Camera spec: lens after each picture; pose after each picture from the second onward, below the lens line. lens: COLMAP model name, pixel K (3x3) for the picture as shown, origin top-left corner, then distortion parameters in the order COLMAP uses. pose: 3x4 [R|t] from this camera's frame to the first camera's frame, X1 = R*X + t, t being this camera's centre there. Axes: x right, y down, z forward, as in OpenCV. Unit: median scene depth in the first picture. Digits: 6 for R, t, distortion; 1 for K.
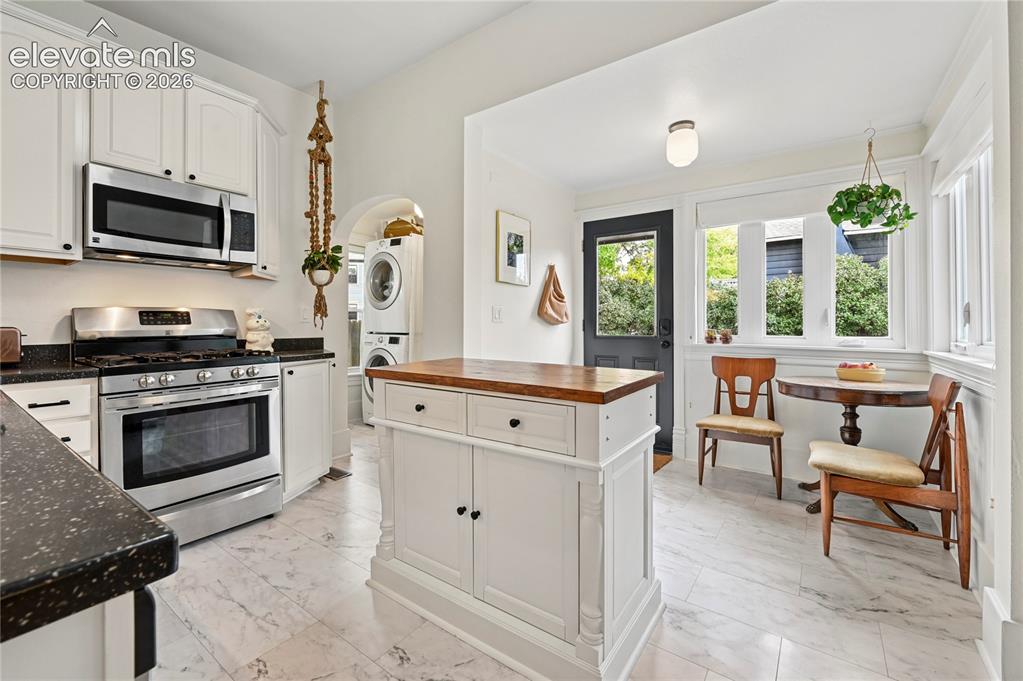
lens RADIAL K [[419.4, 0, 514.7], [0, 419.4, 325.3], [0, 0, 1]] dist [-0.000836, 0.000556]
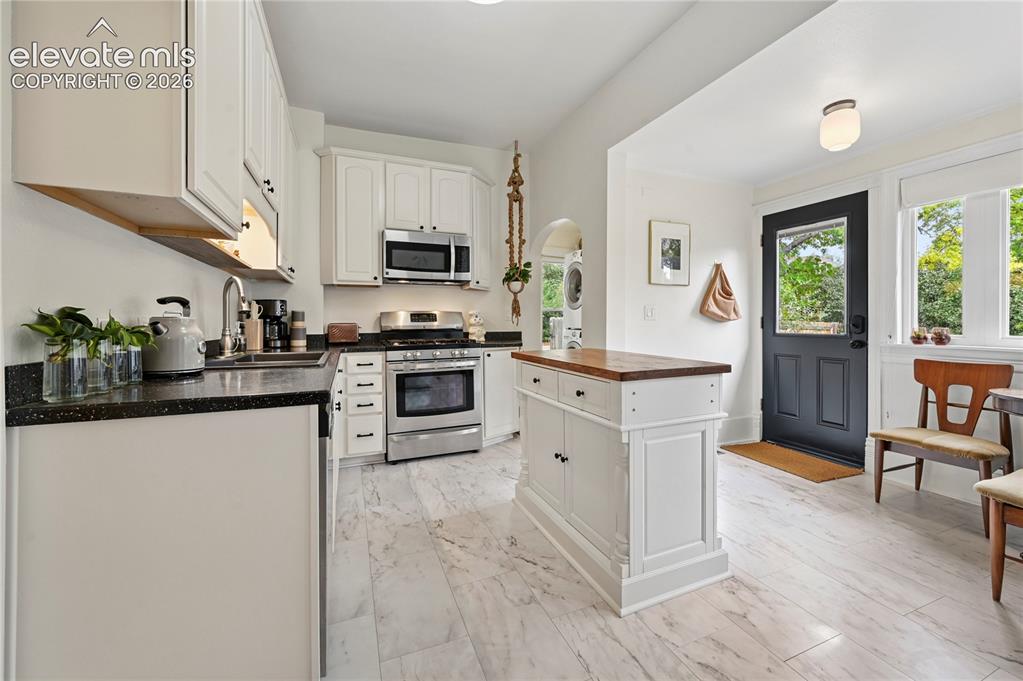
lens RADIAL K [[396.8, 0, 529.4], [0, 396.8, 326.3], [0, 0, 1]] dist [-0.000633, -0.000757]
pose [[0.866755, 0.005958, -0.498699, 0.238187], [-0.000955, 0.999947, 0.010286, -0.000160], [0.498734, -0.008440, 0.866714, -0.097357]]
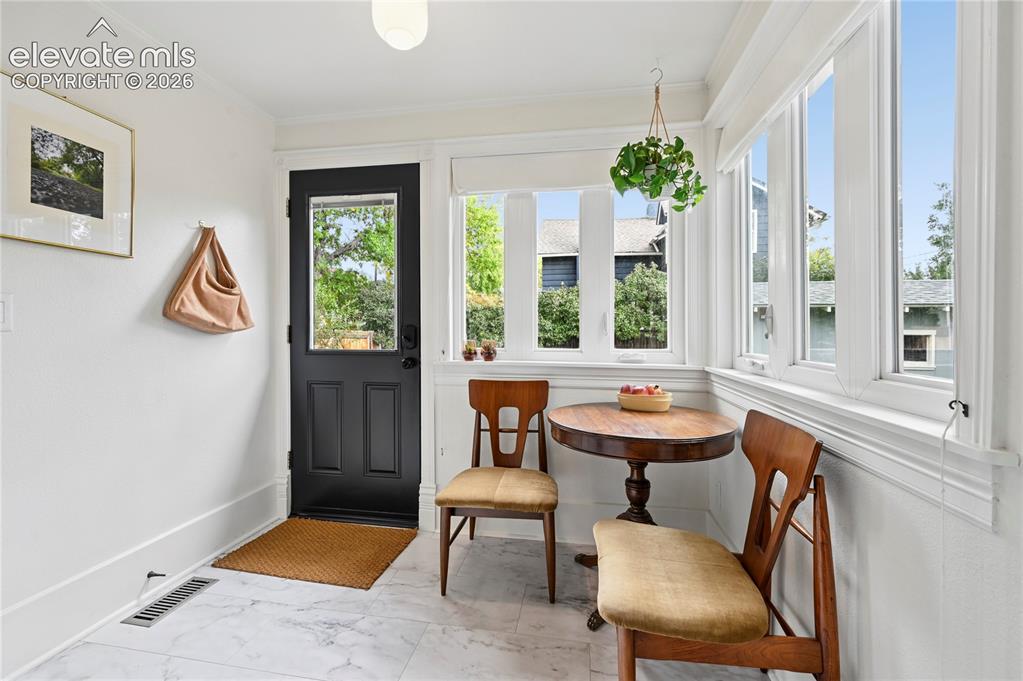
lens RADIAL K [[419.4, 0, 515.4], [0, 419.4, 330.7], [0, 0, 1]] dist [-0.000836, 0.000556]
pose [[0.891831, 0.000621, 0.452369, 0.279023], [-0.000628, 1.000000, -0.000136, -0.007723], [-0.452369, -0.000163, 0.891831, 0.434767]]
